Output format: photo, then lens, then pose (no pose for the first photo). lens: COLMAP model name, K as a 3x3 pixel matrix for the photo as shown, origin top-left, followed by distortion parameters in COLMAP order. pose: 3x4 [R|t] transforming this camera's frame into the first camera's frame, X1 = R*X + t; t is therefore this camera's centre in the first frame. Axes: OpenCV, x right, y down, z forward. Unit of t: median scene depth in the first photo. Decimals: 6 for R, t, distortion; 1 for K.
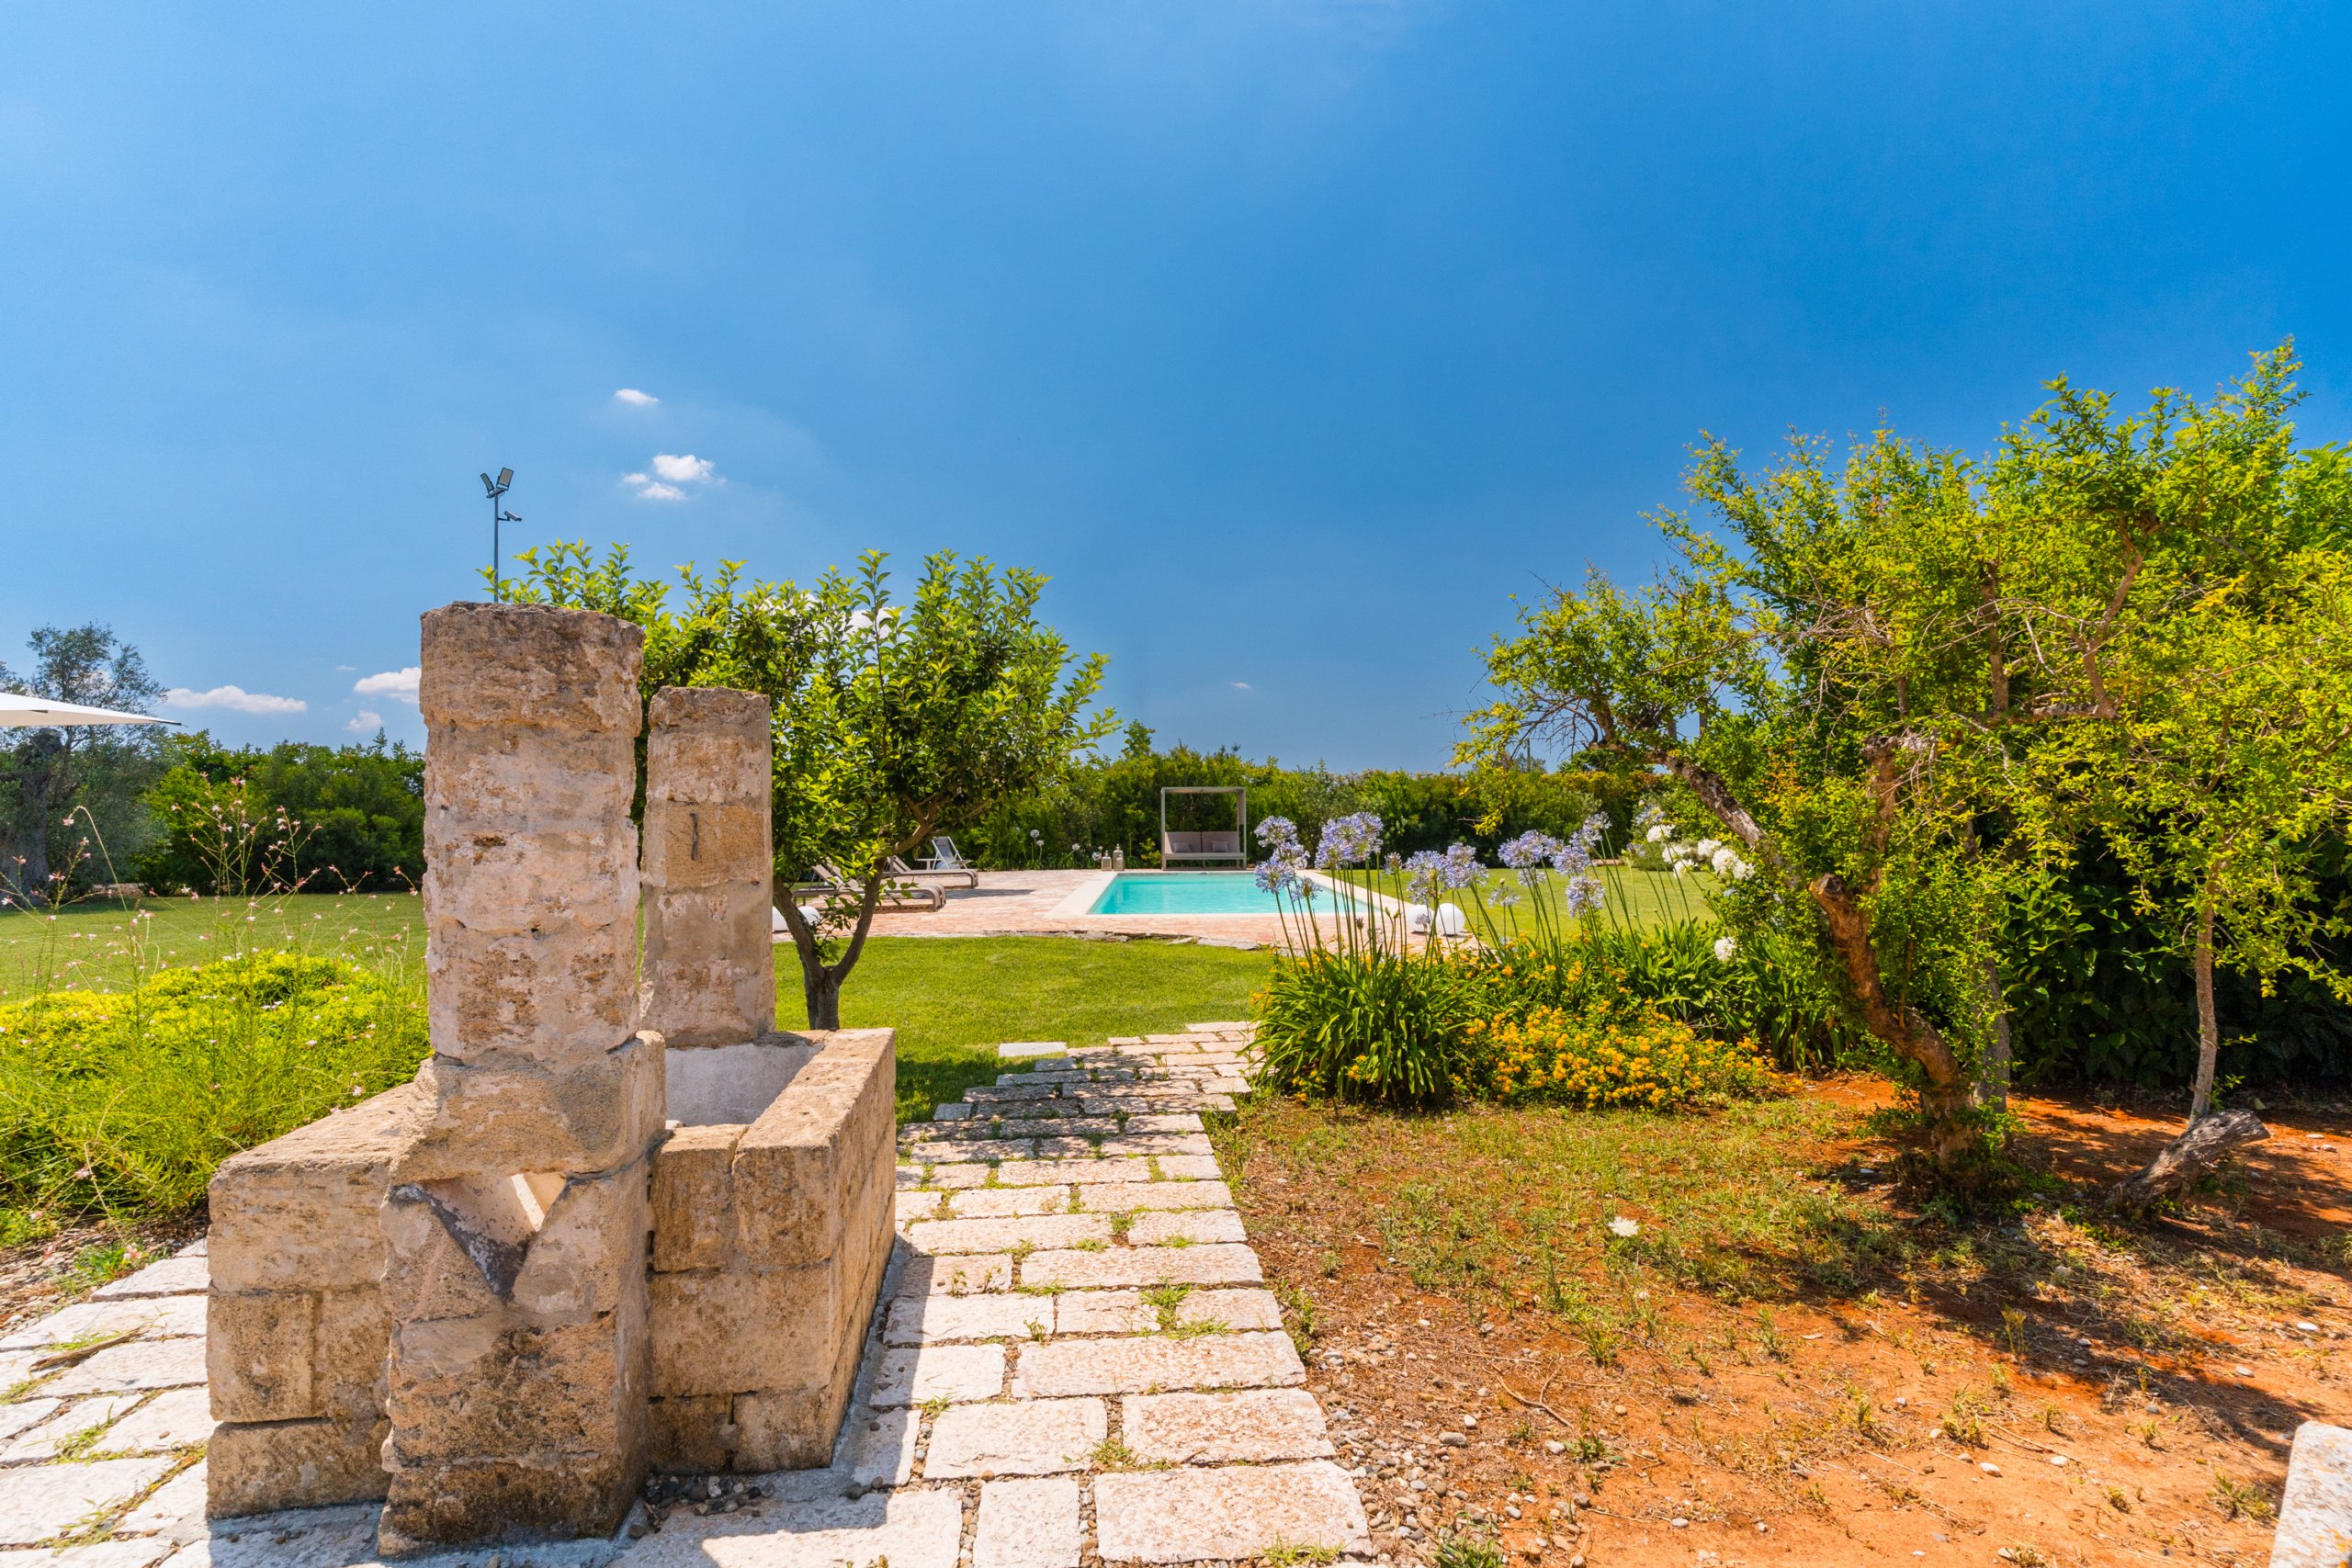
lens RADIAL K [[1180.6, 0, 1174.7], [0, 1180.6, 799.2], [0, 0, 1]] dist [0.002273, -0.000436]
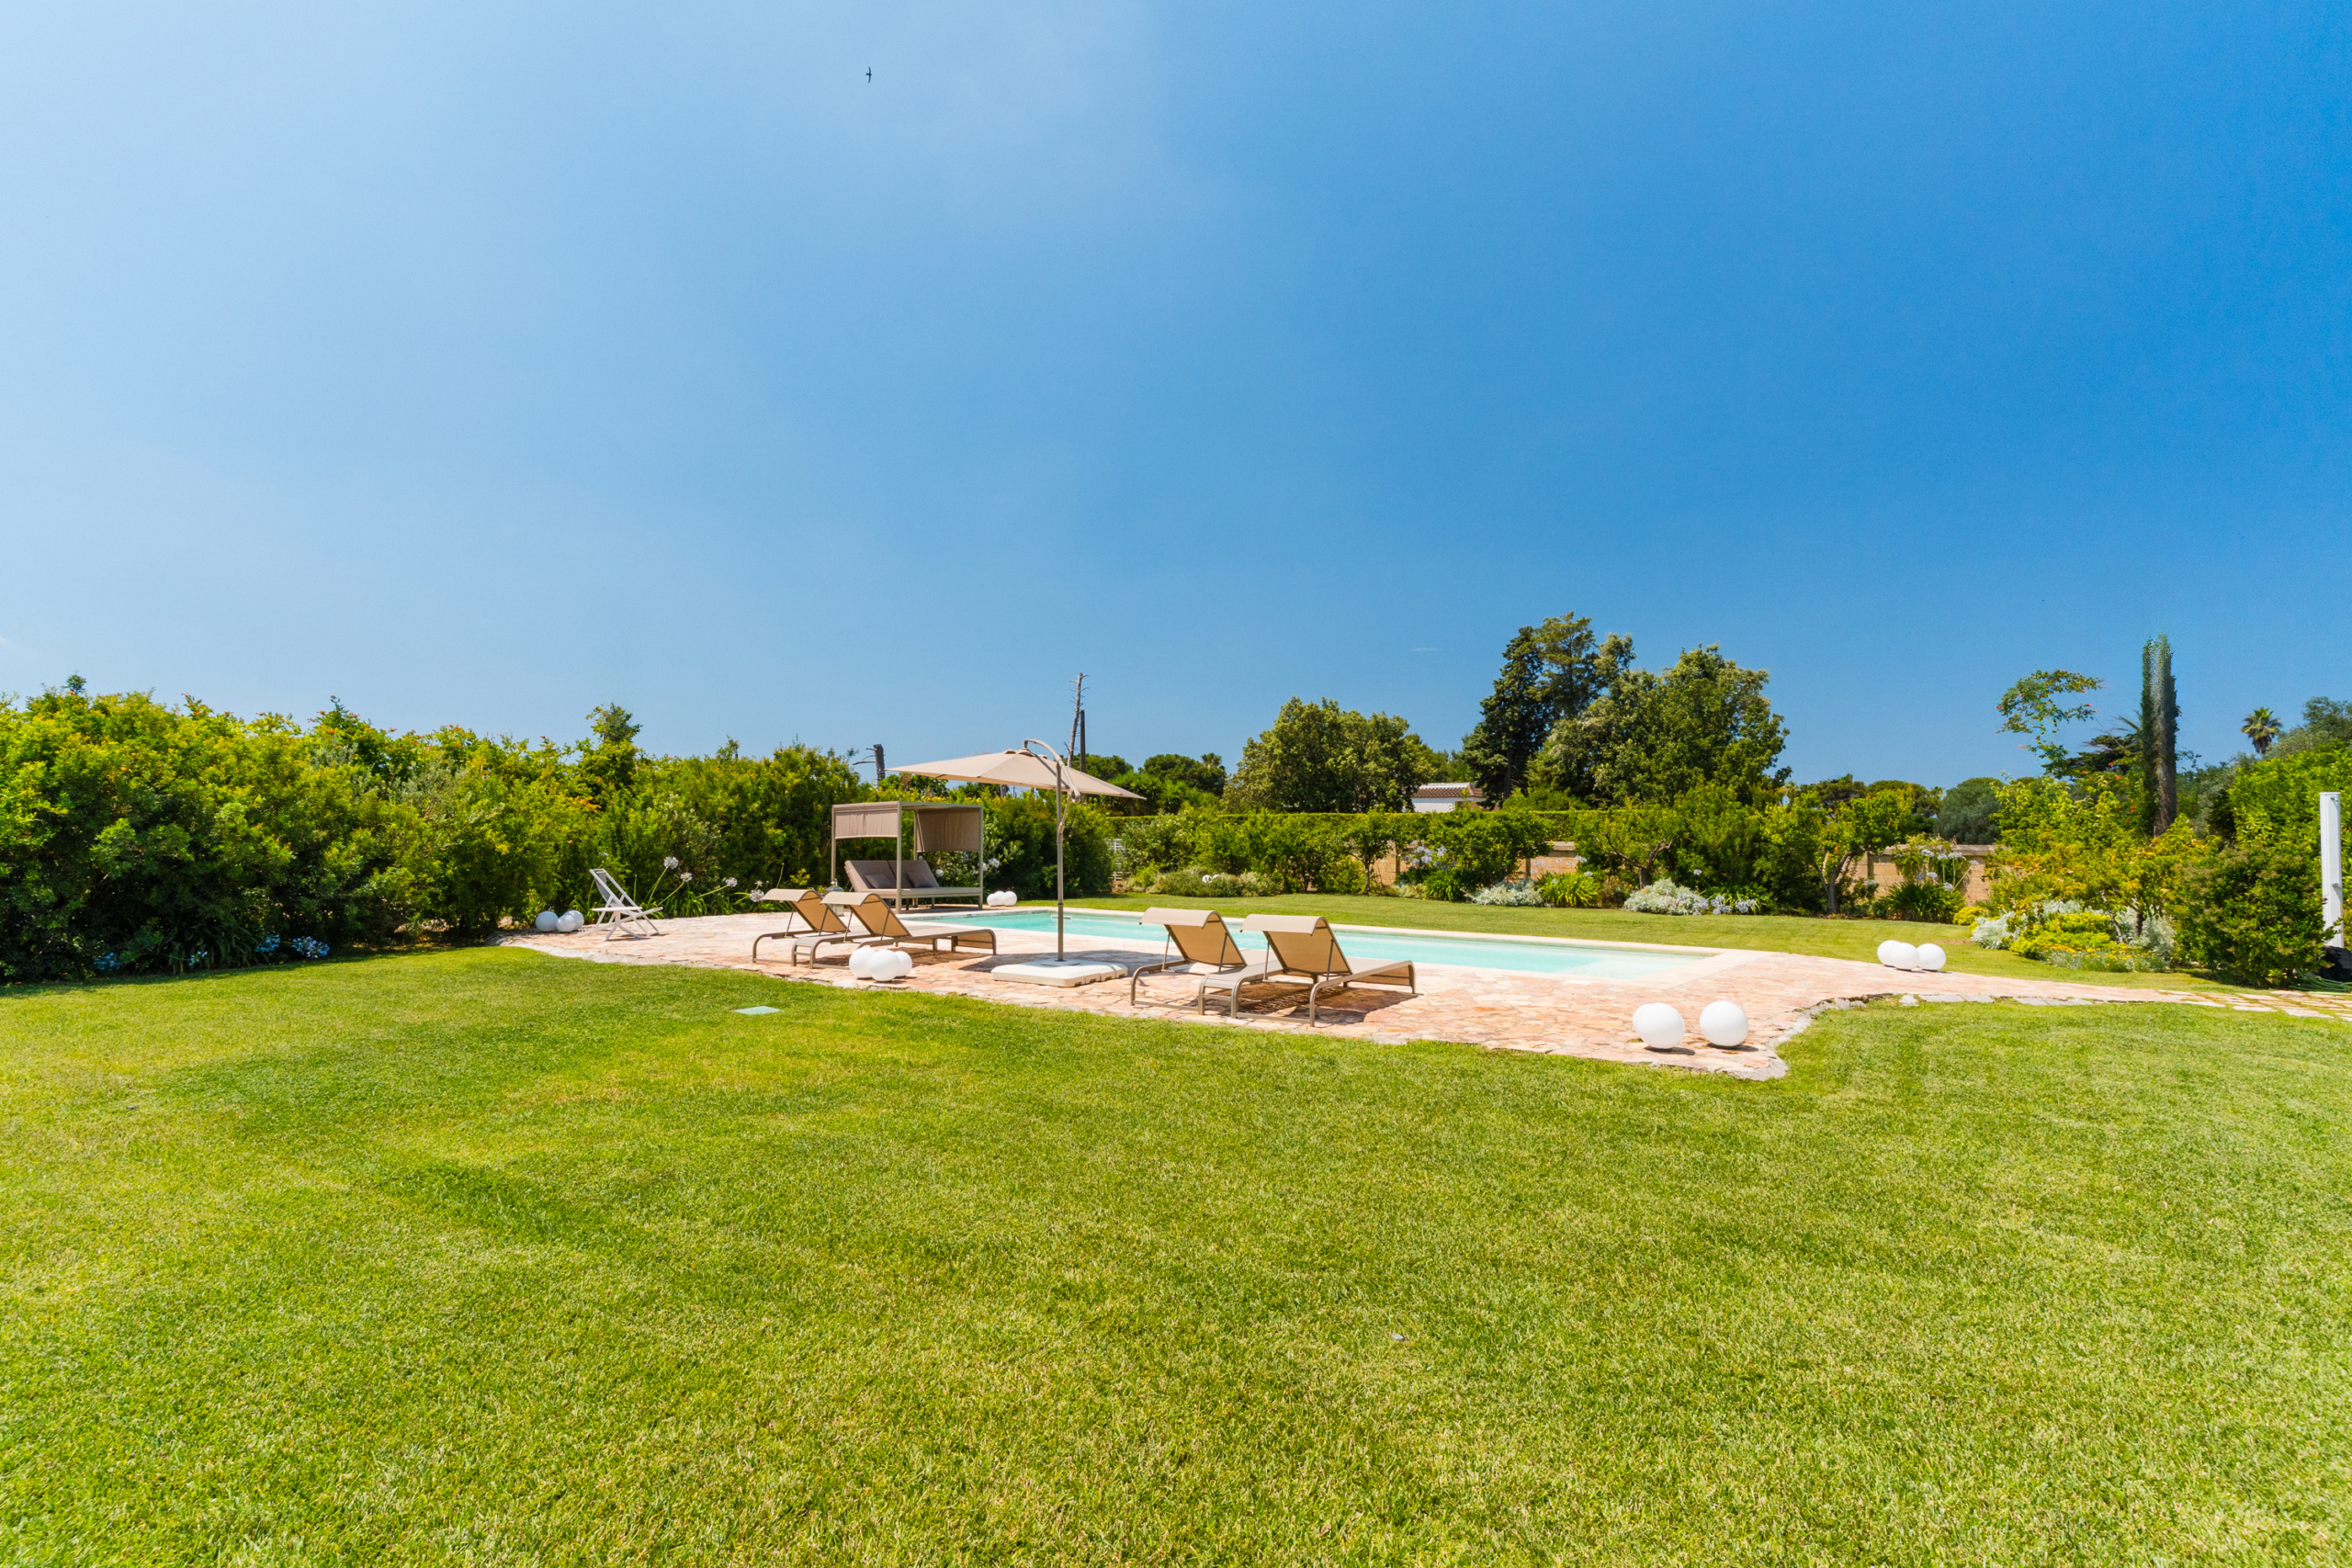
lens RADIAL K [[1115.9, 0, 1180.3], [0, 1115.9, 791.0], [0, 0, 1]] dist [0.002785, -0.000341]
pose [[0.646731, 0.048841, 0.761153, -0.399772], [-0.028685, 0.998799, -0.039717, 0.005713], [-0.762179, 0.003852, 0.647355, 0.377872]]
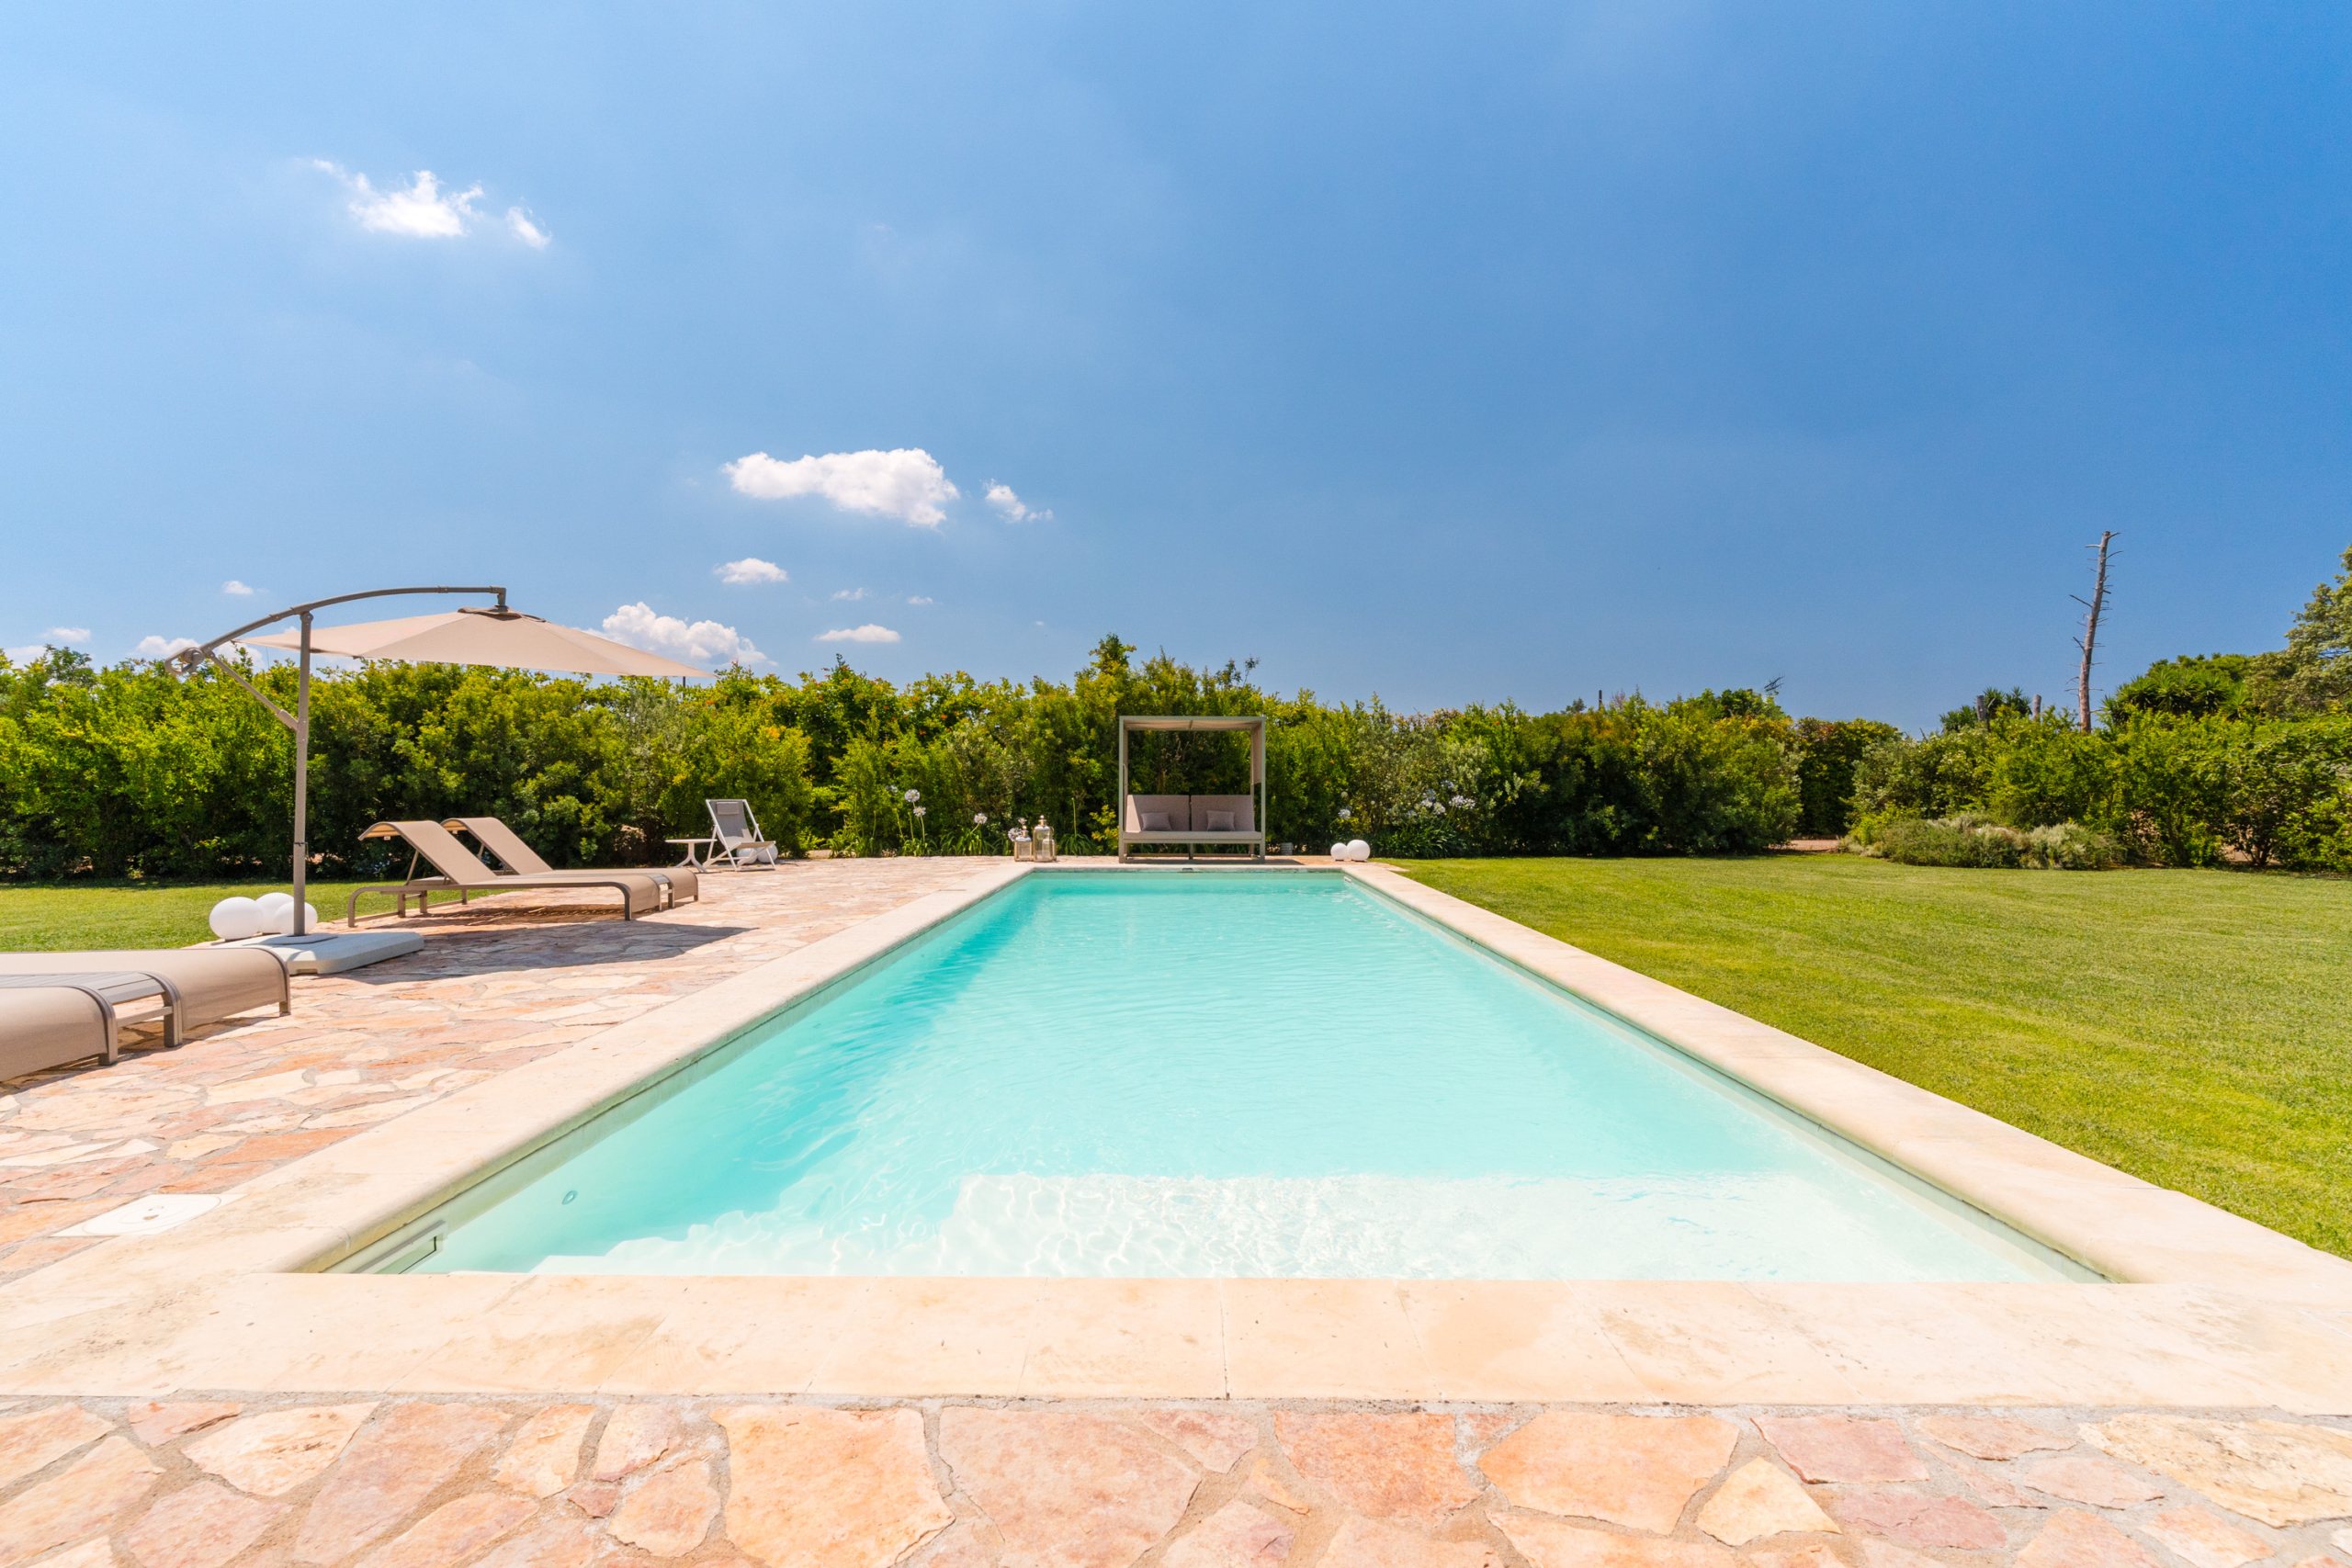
lens RADIAL K [[1126.9, 0, 1163.1], [0, 1126.9, 807.6], [0, 0, 1]] dist [-0.000737, 0.000873]
pose [[0.999438, 0.008676, -0.032394, 0.026631], [-0.007460, 0.999270, 0.037467, 0.012418], [0.032696, -0.037204, 0.998773, 0.423661]]
